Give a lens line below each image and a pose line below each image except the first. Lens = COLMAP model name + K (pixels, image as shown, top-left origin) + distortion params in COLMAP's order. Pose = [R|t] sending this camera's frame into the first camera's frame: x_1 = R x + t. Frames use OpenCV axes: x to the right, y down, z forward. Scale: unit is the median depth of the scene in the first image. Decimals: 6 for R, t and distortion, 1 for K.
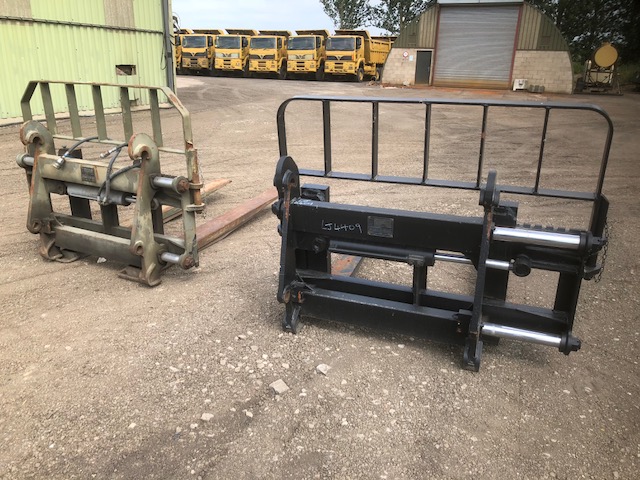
lens RADIAL K [[513.3, 0, 320.0], [0, 513.3, 240.0], [0, 0, 1]] dist [0.005435, 0.000853]
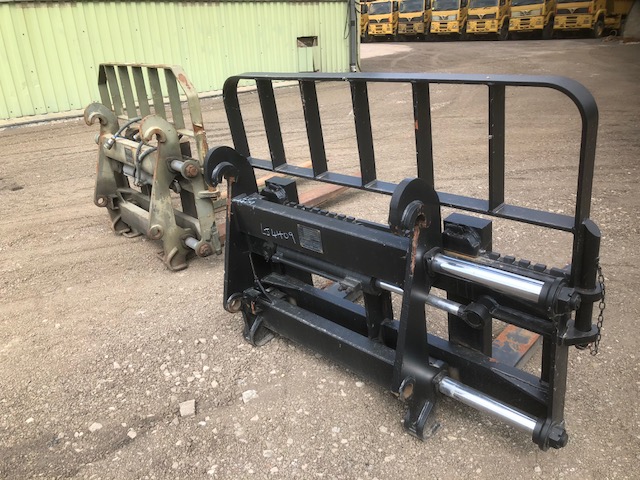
lens RADIAL K [[516.3, 0, 334.1], [0, 516.3, 242.8], [0, 0, 1]] dist [0.002402, 0.006150]
pose [[0.922409, 0.088948, -0.375833, 0.082488], [-0.064372, 0.994914, 0.077476, -0.015194], [0.380812, -0.047271, 0.923443, 0.049675]]
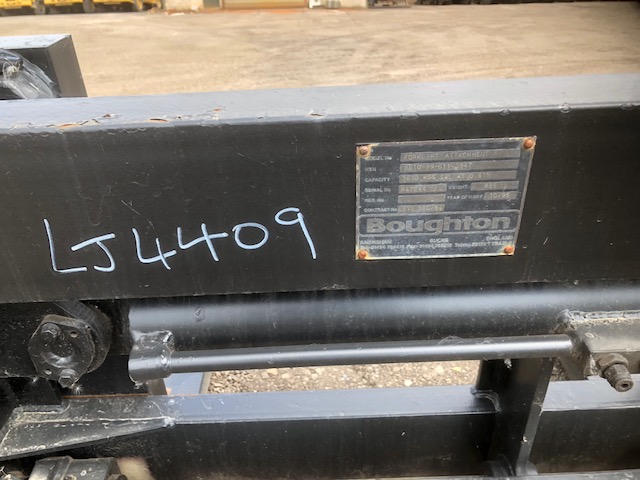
lens RADIAL K [[518.0, 0, 320.0], [0, 518.0, 240.0], [0, 0, 1]] dist [-0.006210, -0.012304]
pose [[0.925328, -0.202355, 0.320658, 0.005695], [0.165497, 0.976422, 0.138606, -0.007663], [-0.341145, -0.075188, 0.936999, 0.157122]]
